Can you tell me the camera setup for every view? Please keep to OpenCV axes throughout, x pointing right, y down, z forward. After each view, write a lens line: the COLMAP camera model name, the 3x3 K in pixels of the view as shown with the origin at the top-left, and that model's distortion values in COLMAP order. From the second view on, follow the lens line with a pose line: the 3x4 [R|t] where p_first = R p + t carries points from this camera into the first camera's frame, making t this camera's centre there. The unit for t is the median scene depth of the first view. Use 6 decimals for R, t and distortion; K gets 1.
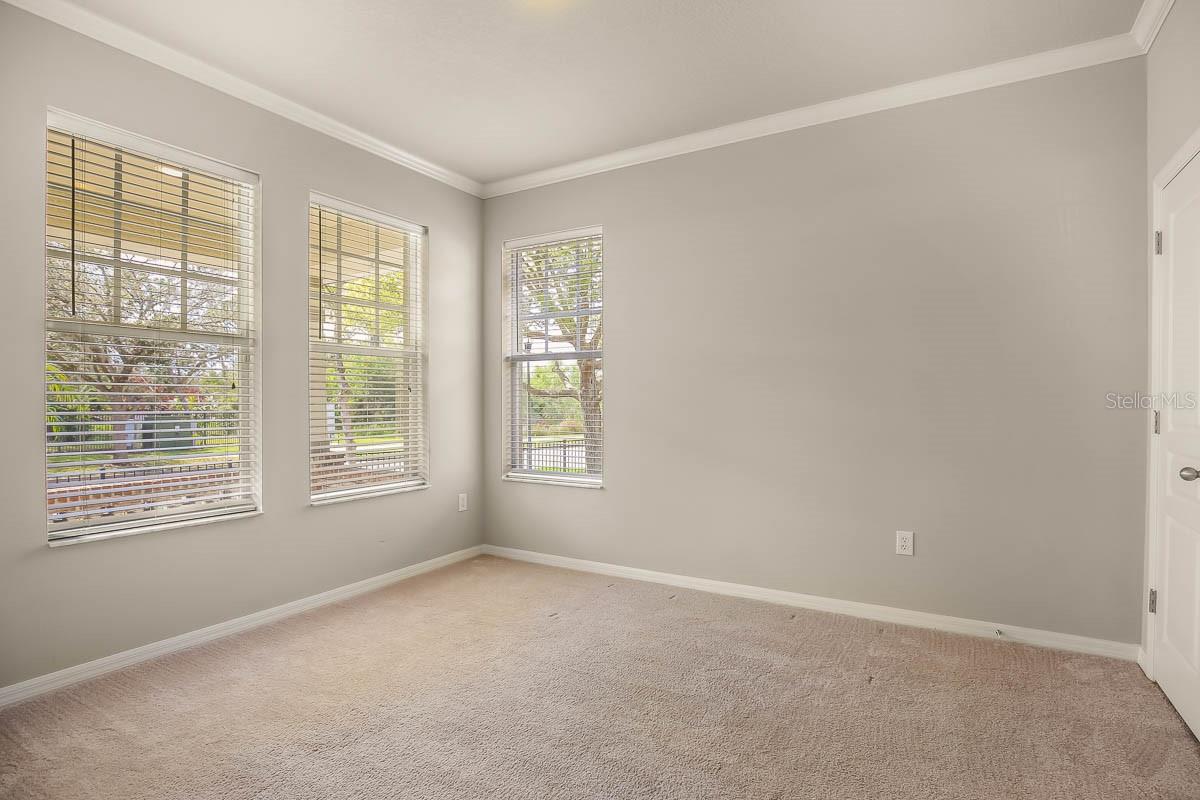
lens RADIAL K [[592.8, 0, 600.0], [0, 592.8, 400.0], [0, 0, 1]] dist [-0.027645, 0.000321]
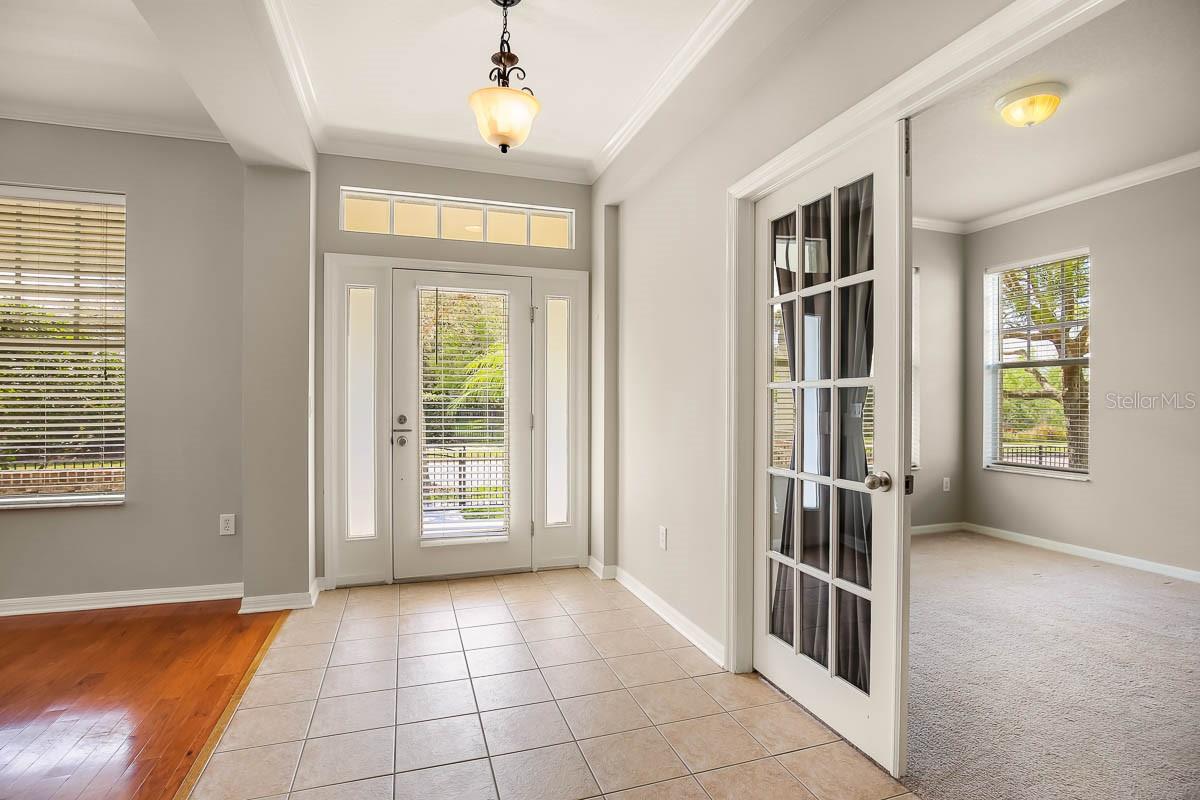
lens RADIAL K [[592.8, 0, 600.0], [0, 592.8, 400.0], [0, 0, 1]] dist [-0.027645, 0.000321]
pose [[0.763554, 0.002439, -0.645739, 0.002941], [-0.003875, 0.999992, -0.000804, 0.000270], [0.645732, 0.003117, 0.763557, -0.172571]]
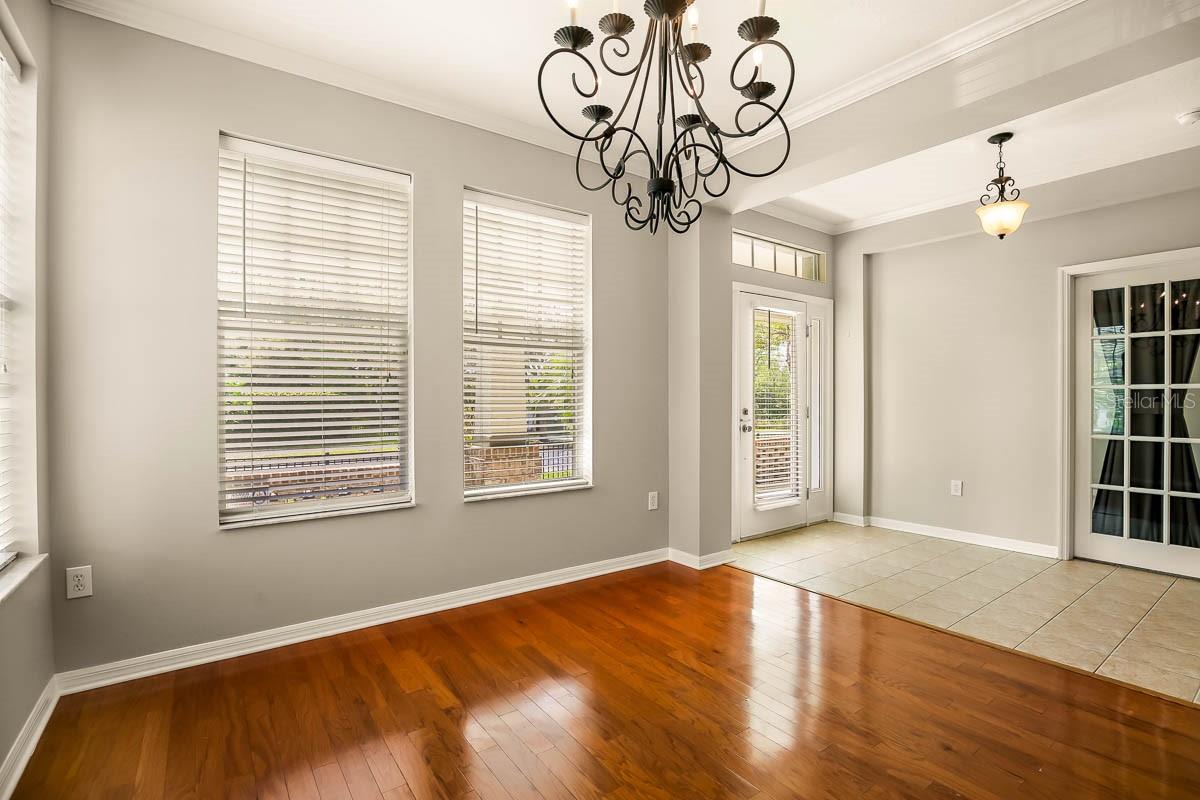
lens RADIAL K [[571.5, 0, 600.0], [0, 571.5, 400.0], [0, 0, 1]] dist [-0.019470, 0.000266]
pose [[0.928754, 0.004037, -0.370674, -0.898304], [-0.002561, 0.999987, 0.004474, 0.005495], [0.370688, -0.003206, 0.928752, -1.031042]]
